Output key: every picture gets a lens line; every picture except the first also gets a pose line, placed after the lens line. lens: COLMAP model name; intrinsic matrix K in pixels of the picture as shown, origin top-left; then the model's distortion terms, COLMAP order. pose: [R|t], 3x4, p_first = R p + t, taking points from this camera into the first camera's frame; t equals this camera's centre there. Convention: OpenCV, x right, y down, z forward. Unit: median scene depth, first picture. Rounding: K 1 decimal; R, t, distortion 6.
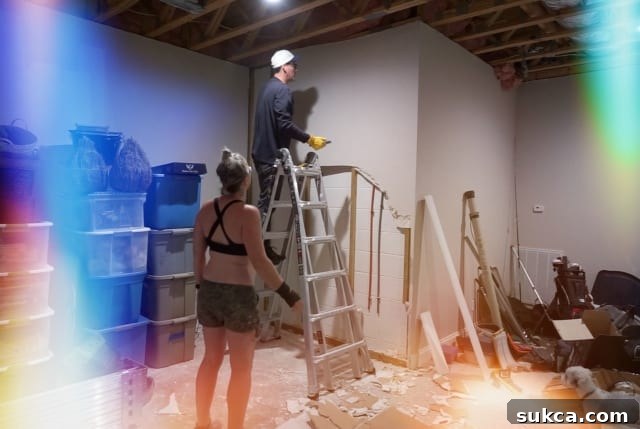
lens RADIAL K [[476.5, 0, 320.0], [0, 476.5, 214.5], [0, 0, 1]] dist [-0.012334, -0.000588]
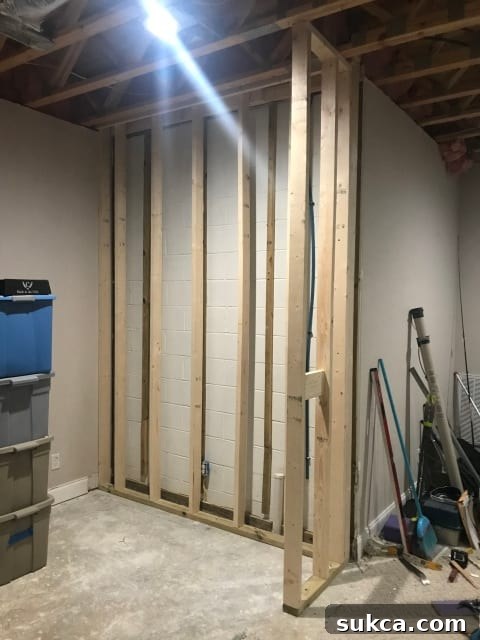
lens RADIAL K [[532.5, 0, 240.0], [0, 532.5, 320.0], [0, 0, 1]] dist [0.008590, 0.004606]
pose [[0.991262, -0.016420, 0.130878, -0.071177], [0.013140, 0.999579, 0.025887, -0.051486], [-0.131248, -0.023941, 0.991060, 0.176973]]
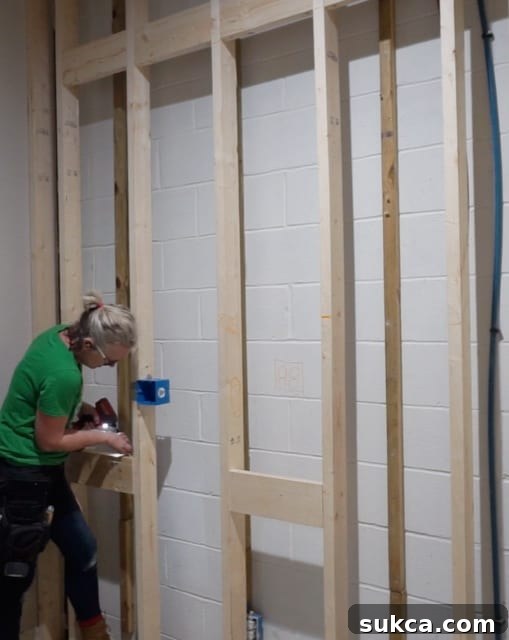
lens RADIAL K [[670.2, 0, 254.5], [0, 670.2, 320.0], [0, 0, 1]] dist [-0.081332, -0.002442]
pose [[0.991063, -0.041821, 0.126672, -0.071658], [0.042559, 0.999089, -0.003120, -0.026345], [-0.126426, 0.008483, 0.991940, 0.494916]]
